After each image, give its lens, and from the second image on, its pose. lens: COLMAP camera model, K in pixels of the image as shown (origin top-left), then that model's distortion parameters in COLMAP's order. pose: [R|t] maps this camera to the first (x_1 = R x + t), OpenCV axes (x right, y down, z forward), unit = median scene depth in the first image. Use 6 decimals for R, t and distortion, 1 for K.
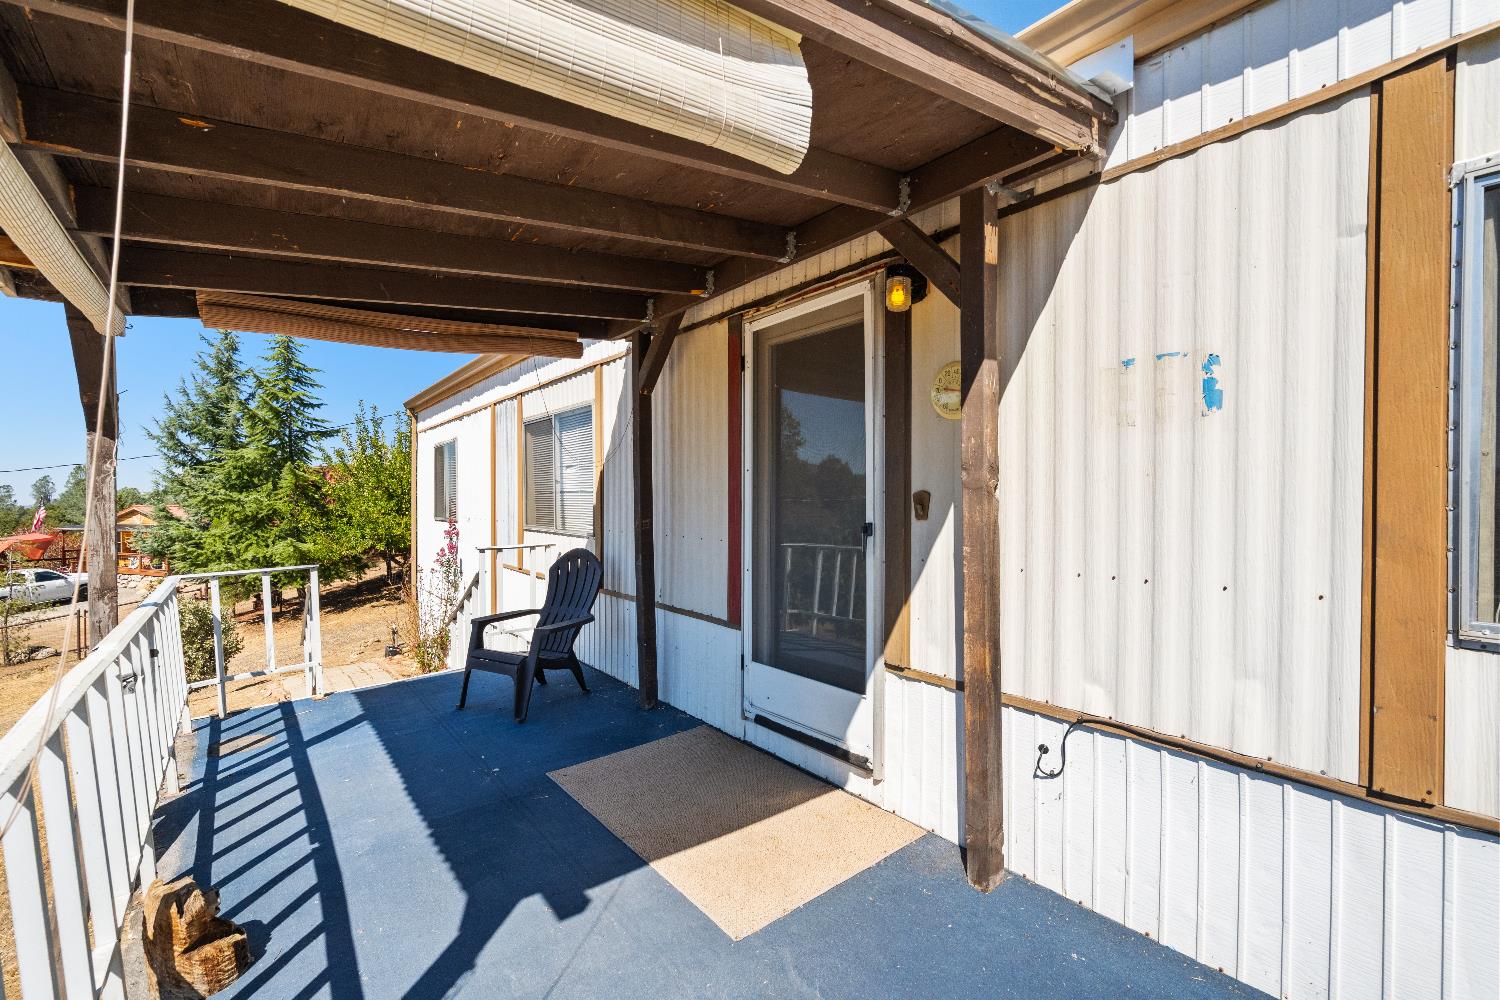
lens RADIAL K [[677.2, 0, 746.1], [0, 677.2, 499.0], [0, 0, 1]] dist [-0.003386, 0.000431]
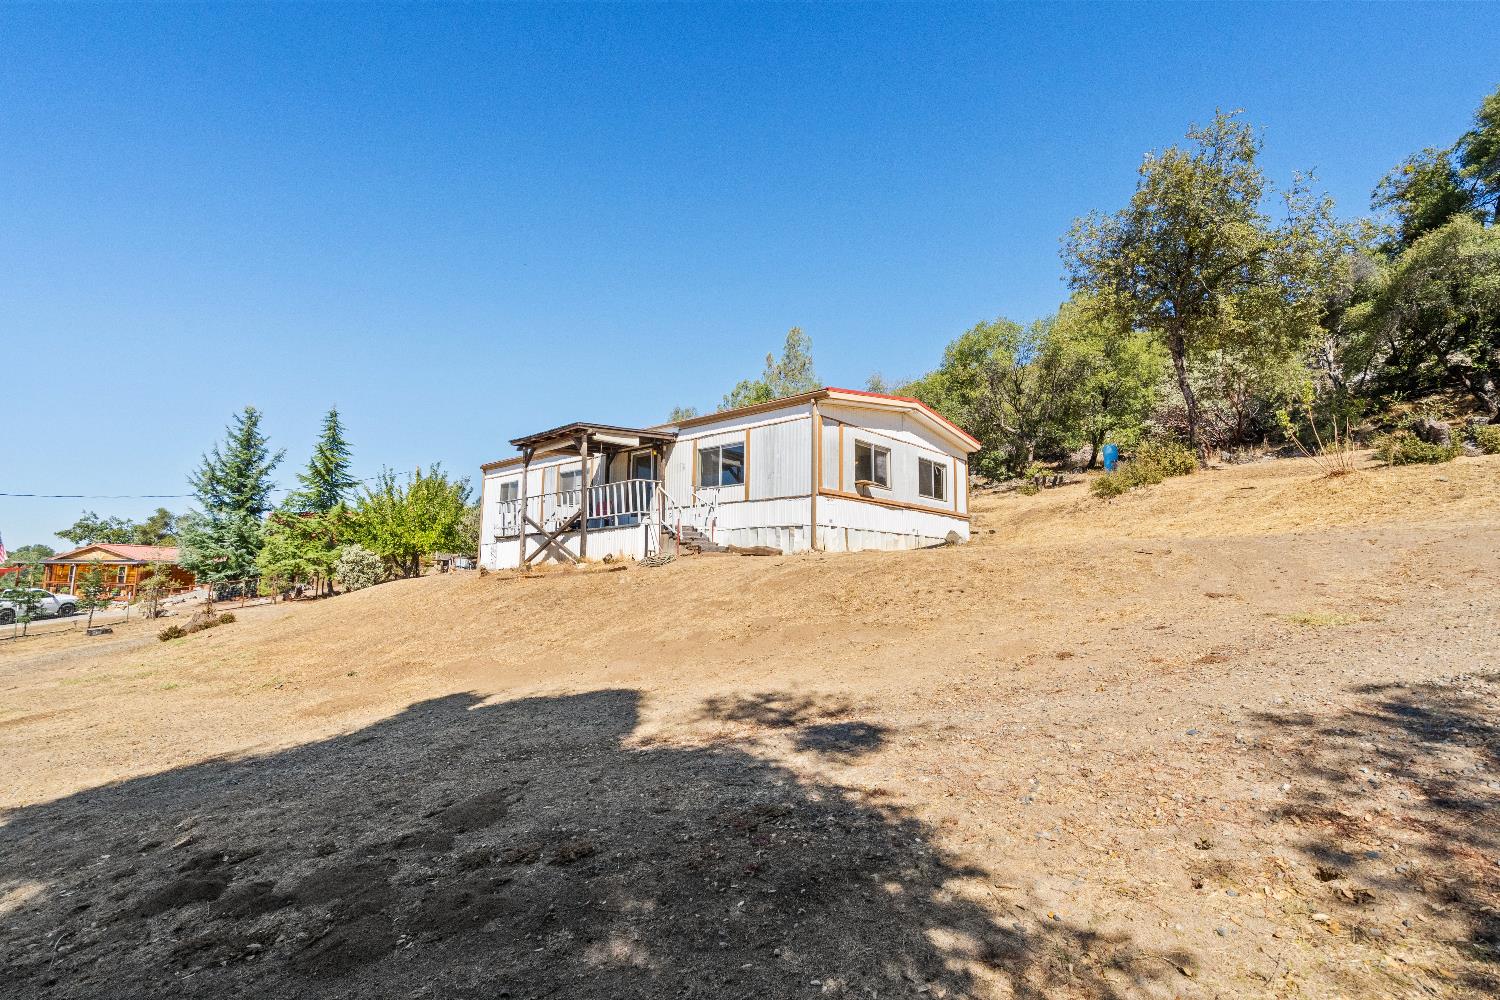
lens RADIAL K [[677.2, 0, 746.0], [0, 677.2, 502.5], [0, 0, 1]] dist [-0.003386, 0.000431]
pose [[0.986687, 0.026593, 0.160442, 0.047060], [-0.008771, 0.993806, -0.110778, 0.908019], [-0.162394, 0.107896, 0.980809, -5.555868]]
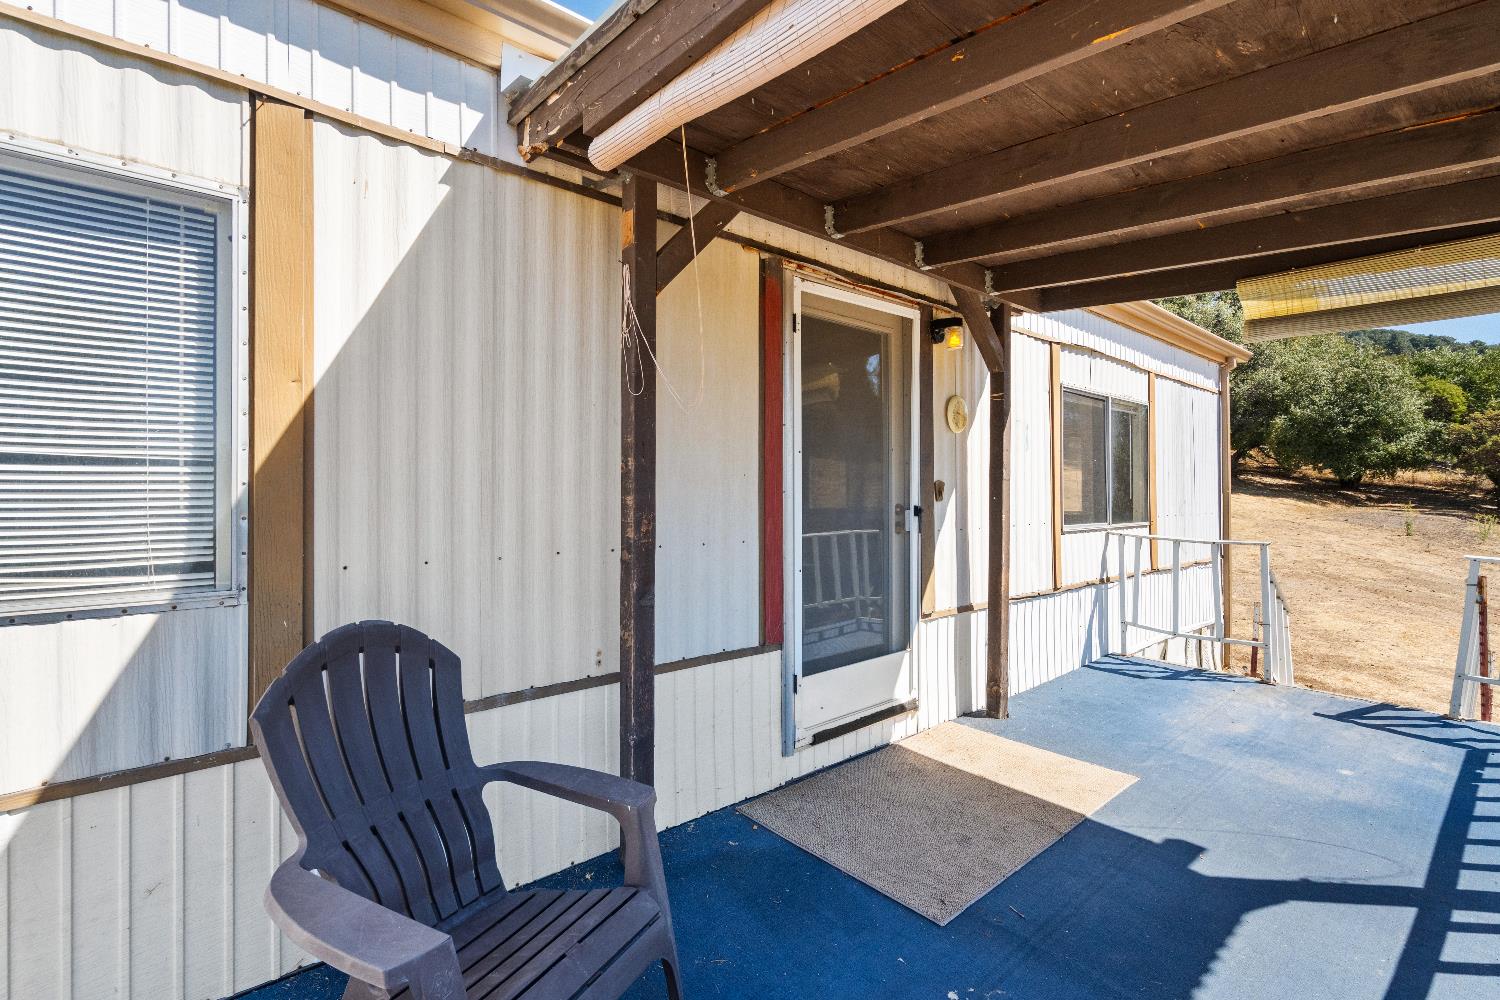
lens RADIAL K [[677.2, 0, 742.8], [0, 677.2, 501.3], [0, 0, 1]] dist [-0.003386, 0.000431]
pose [[-0.063173, 0.005170, 0.997989, -1.090939], [0.016426, 0.999857, -0.004140, 0.028359], [-0.997867, 0.016131, -0.063248, 1.474127]]
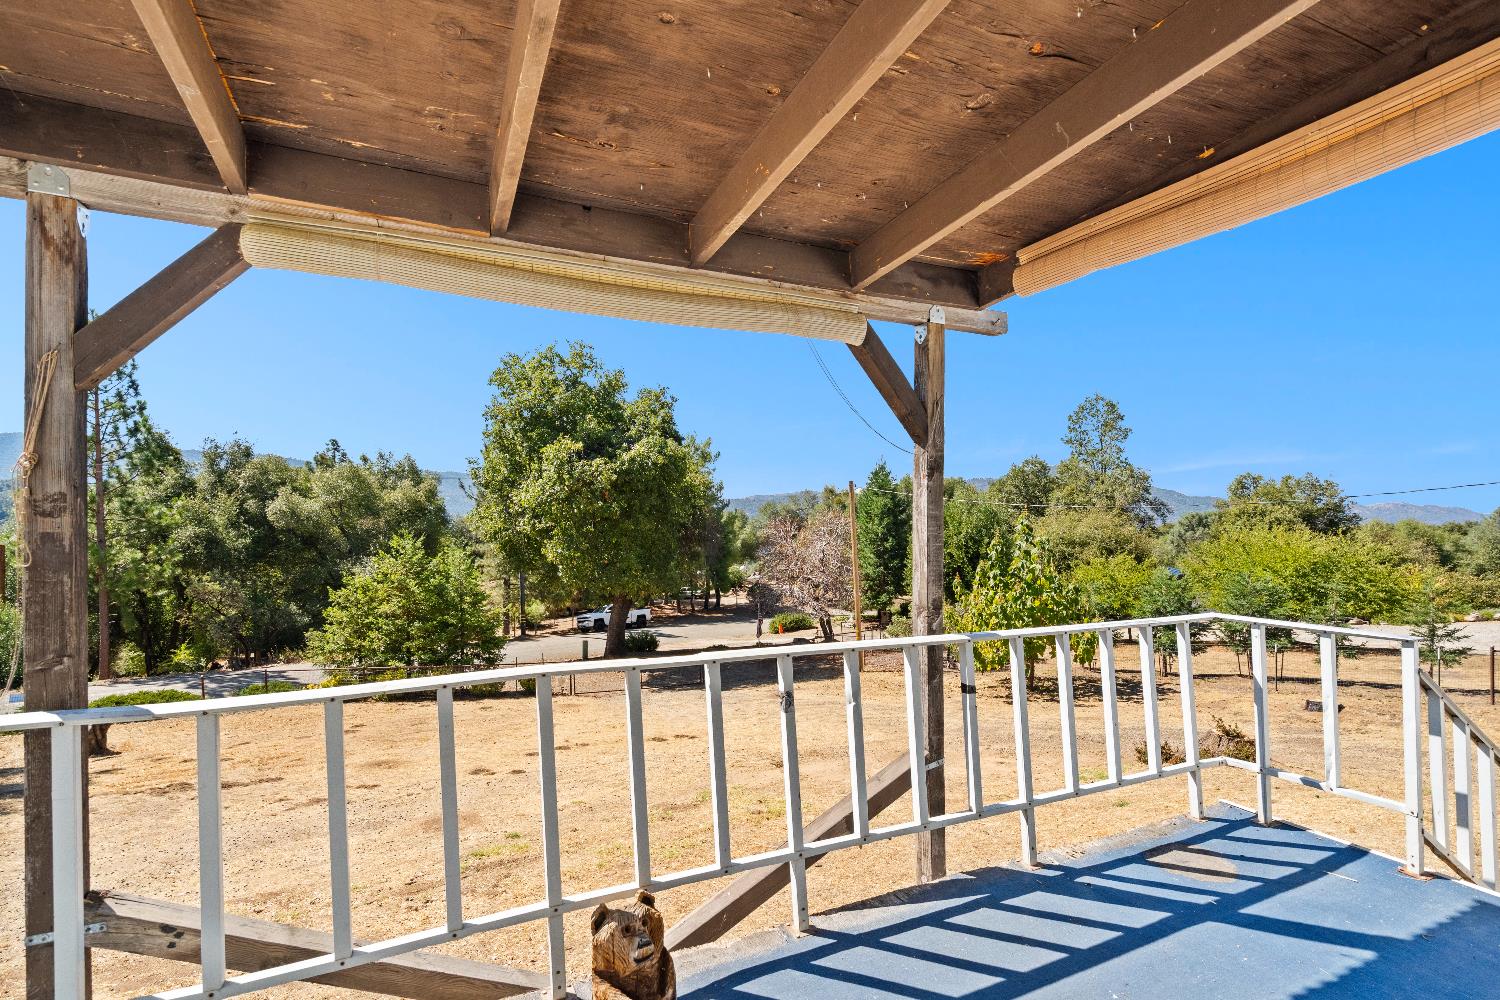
lens RADIAL K [[677.2, 0, 751.7], [0, 677.2, 500.0], [0, 0, 1]] dist [-0.003386, 0.000431]
pose [[-0.206478, 0.003806, -0.978444, 0.053662], [-0.012147, 0.999905, 0.006453, -0.023433], [0.978376, 0.013218, -0.206412, 0.644195]]
